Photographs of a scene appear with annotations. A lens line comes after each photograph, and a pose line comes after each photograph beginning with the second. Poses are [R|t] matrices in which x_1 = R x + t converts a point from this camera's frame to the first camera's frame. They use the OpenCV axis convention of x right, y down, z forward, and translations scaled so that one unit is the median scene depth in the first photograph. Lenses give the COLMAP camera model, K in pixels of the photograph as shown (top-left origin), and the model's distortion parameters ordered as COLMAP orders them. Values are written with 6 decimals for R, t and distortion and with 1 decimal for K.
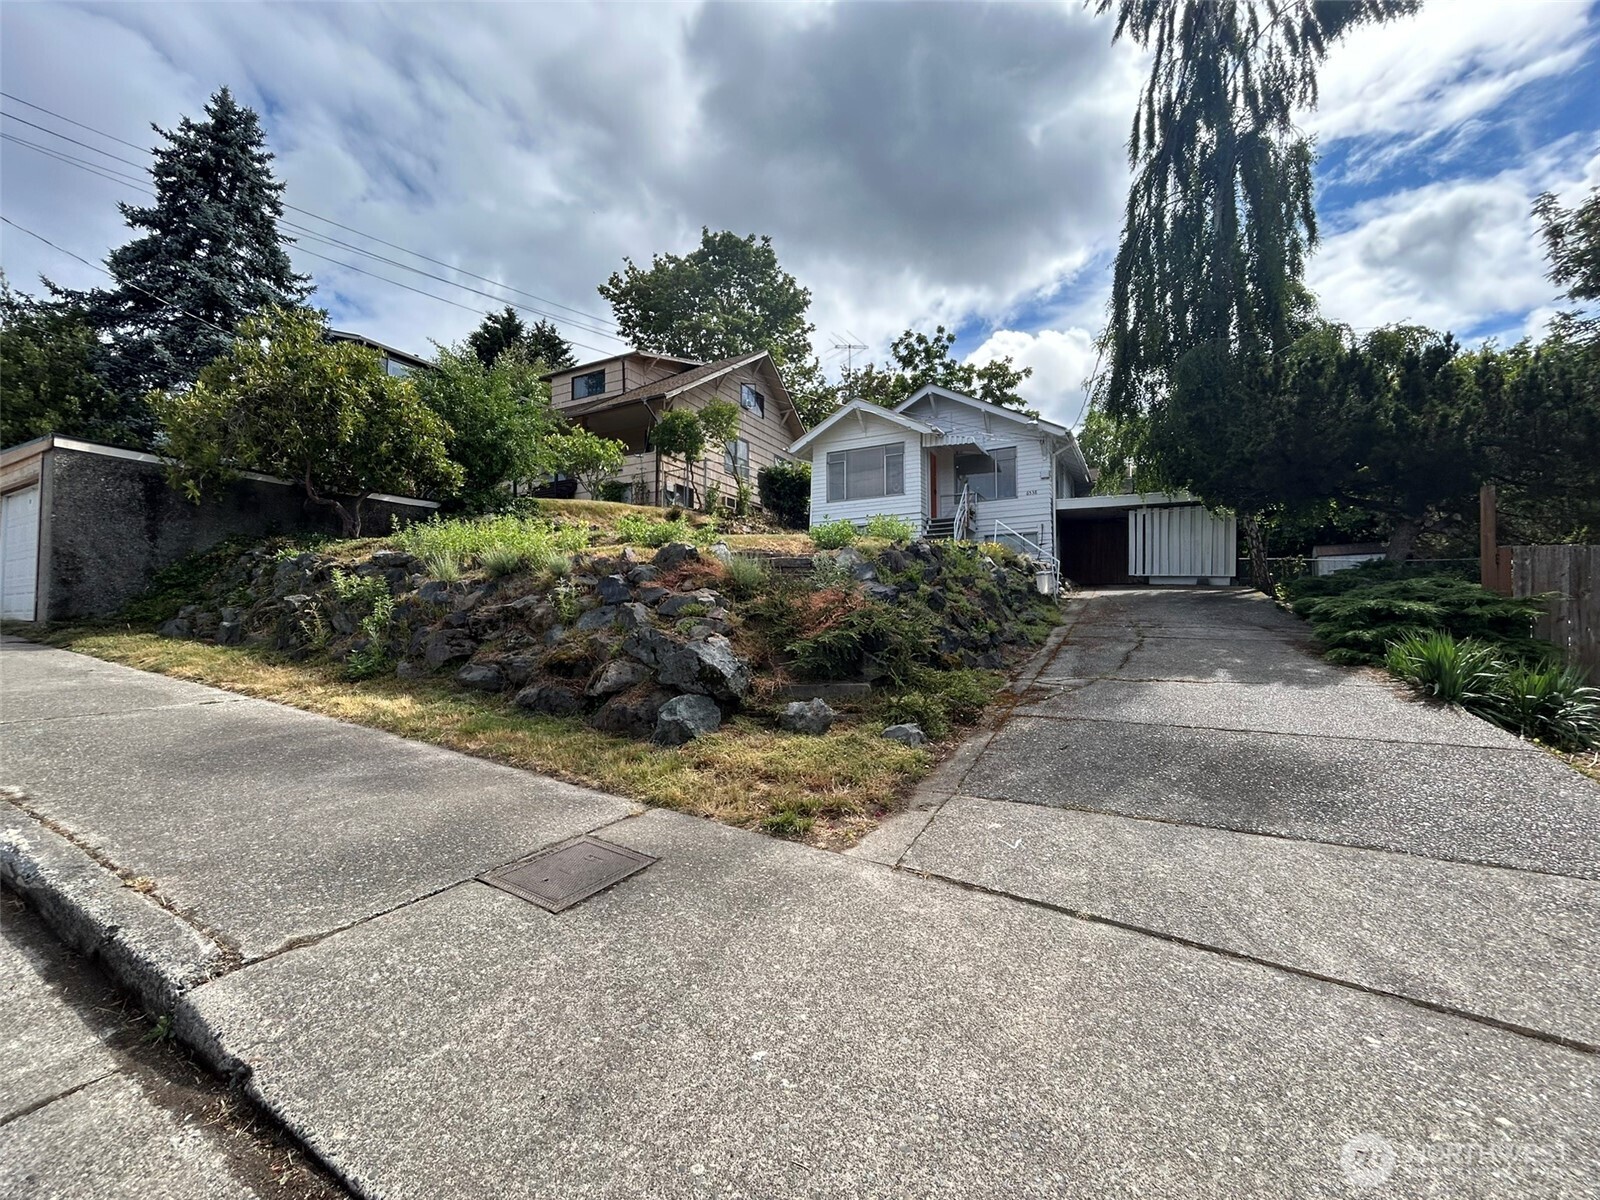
lens RADIAL K [[651.0, 0, 793.9], [0, 651.0, 604.0], [0, 0, 1]] dist [0.000364, -0.000427]
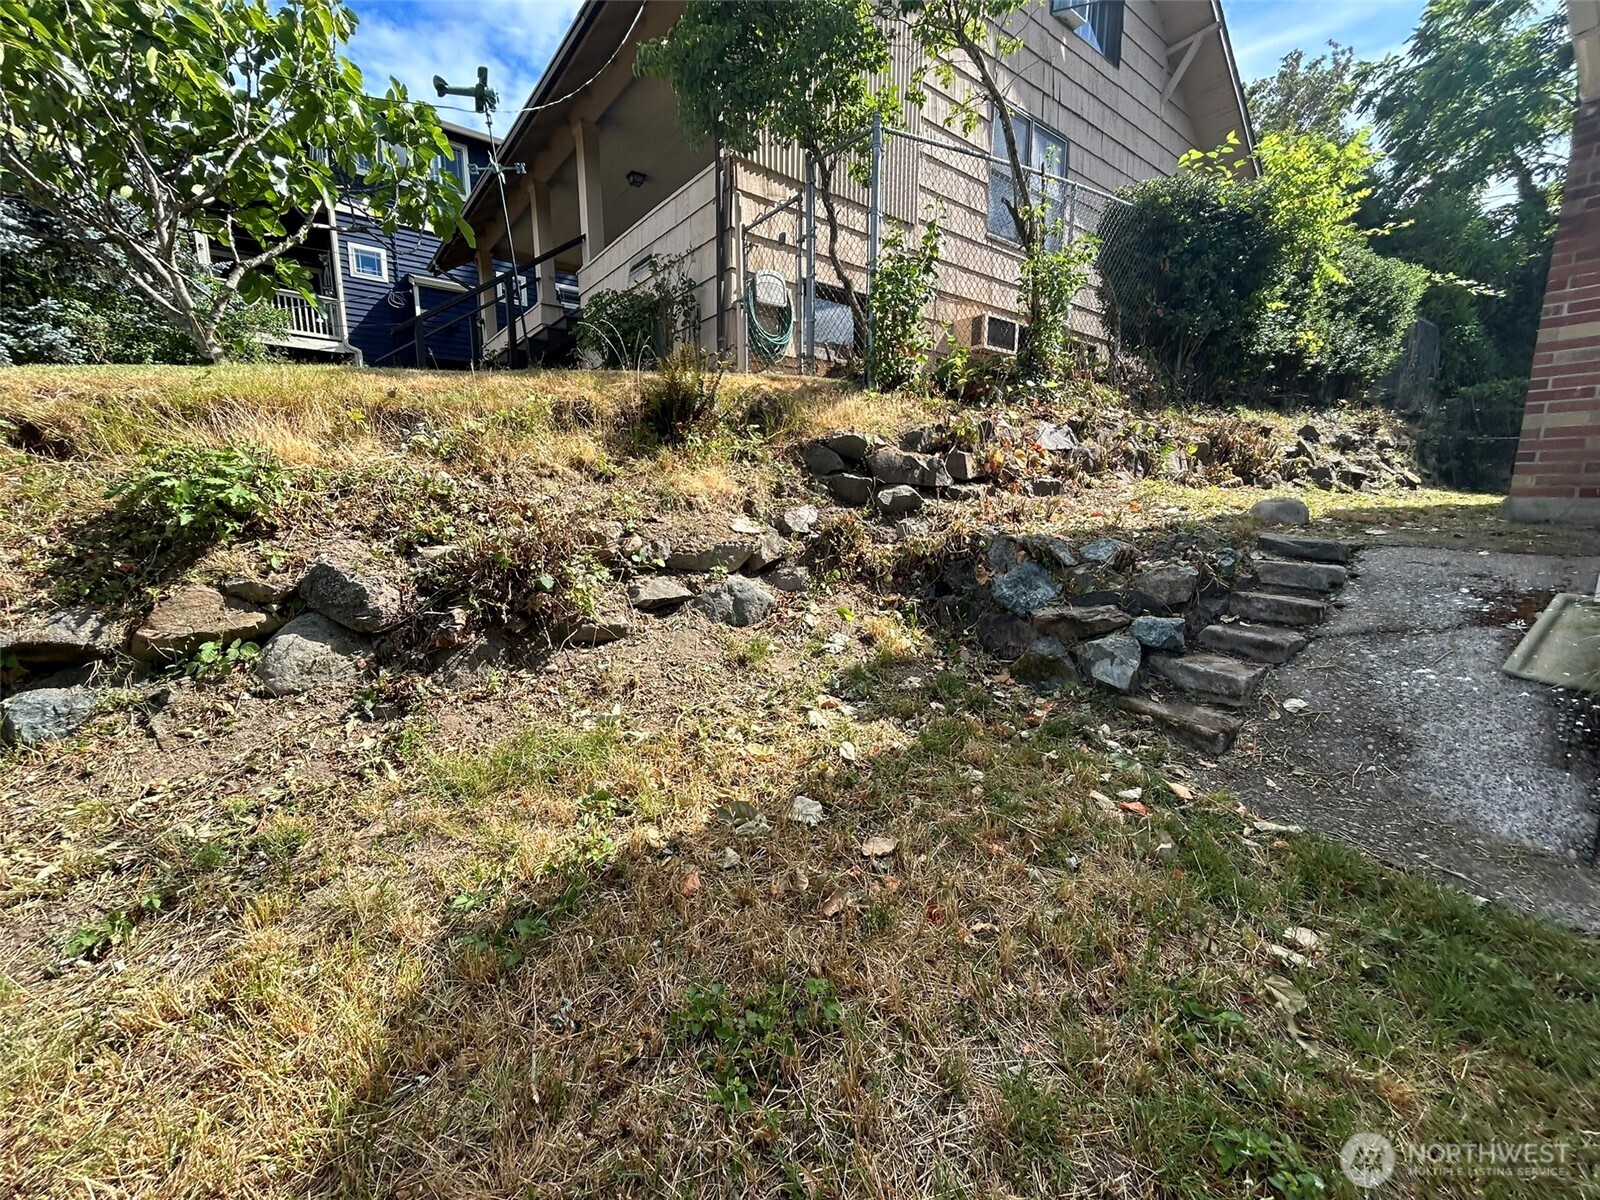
lens RADIAL K [[651.0, 0, 793.9], [0, 651.0, 604.0], [0, 0, 1]] dist [0.000364, -0.000427]
pose [[0.913846, 0.066375, -0.400600, -0.059170], [0.015464, 0.980146, 0.197674, -0.101232], [0.405767, -0.186839, 0.894676, 0.723712]]
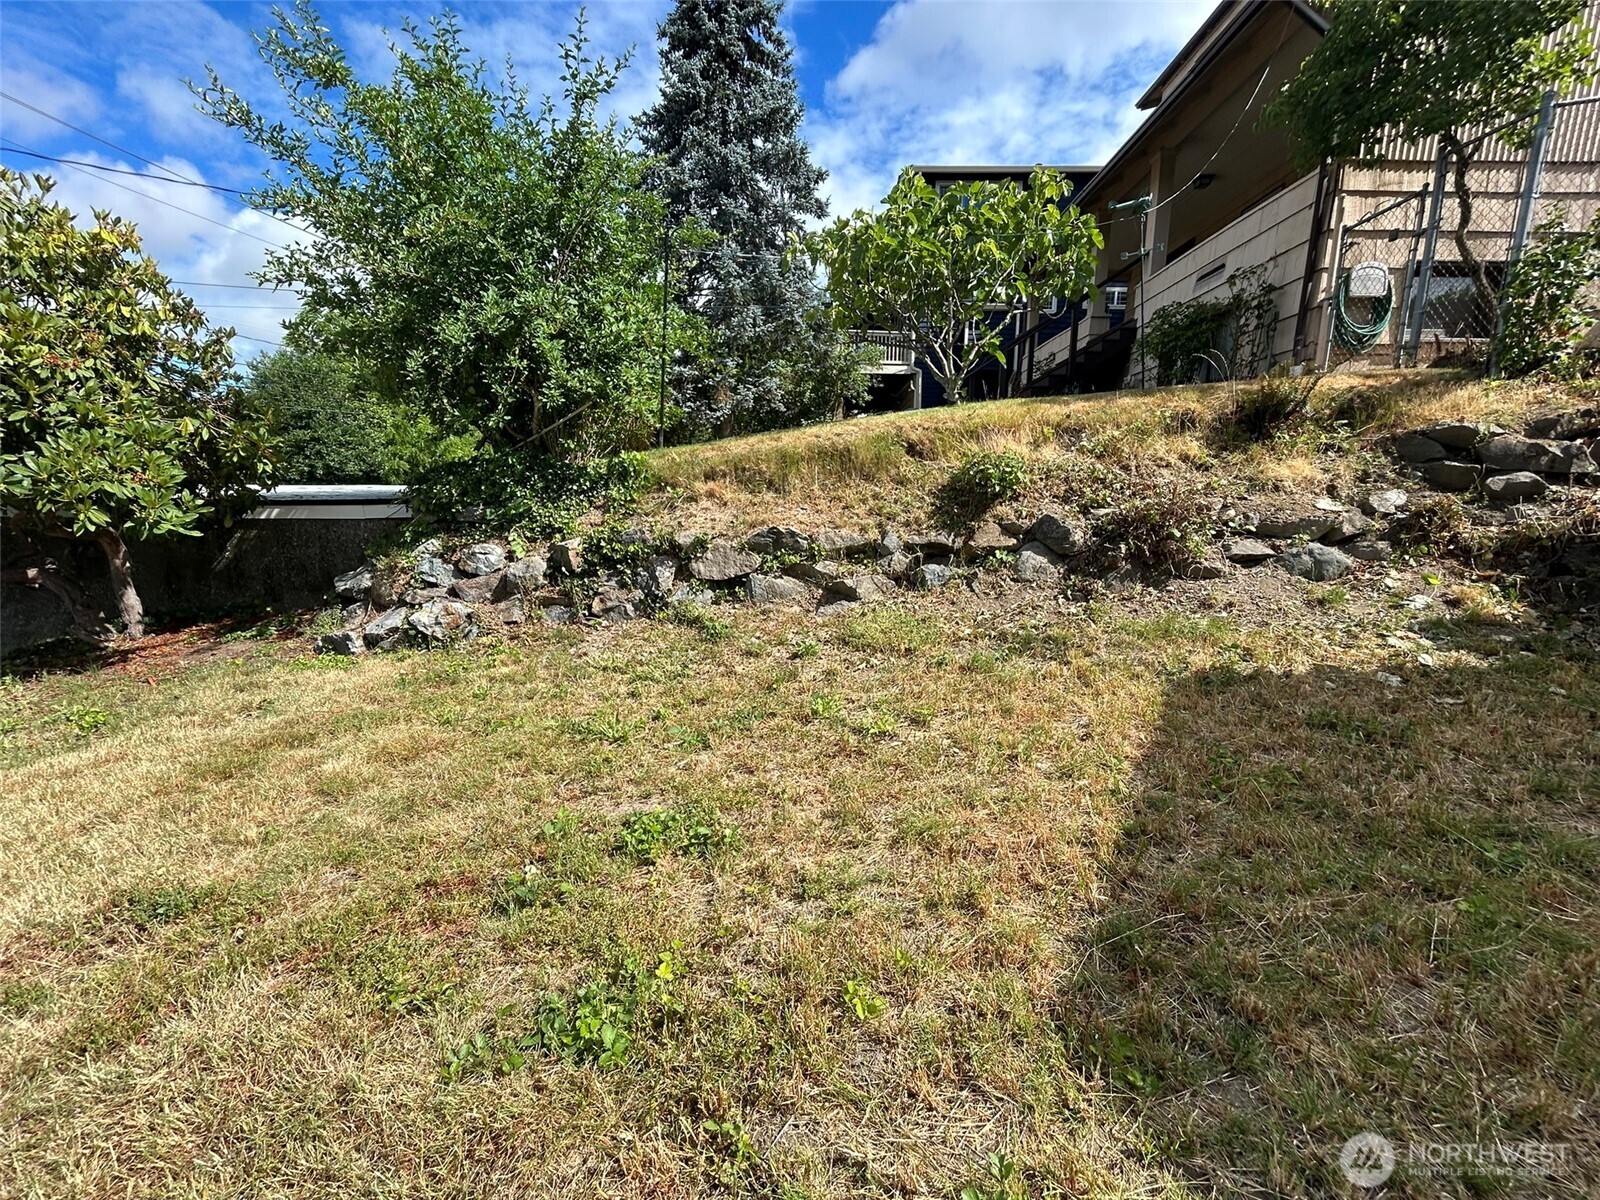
lens RADIAL K [[651.0, 0, 793.9], [0, 651.0, 604.0], [0, 0, 1]] dist [0.000364, -0.000427]
pose [[0.453960, 0.162809, -0.876022, -0.030585], [0.023650, 0.980617, 0.194504, -0.101455], [0.890708, -0.109015, 0.441310, 0.629032]]
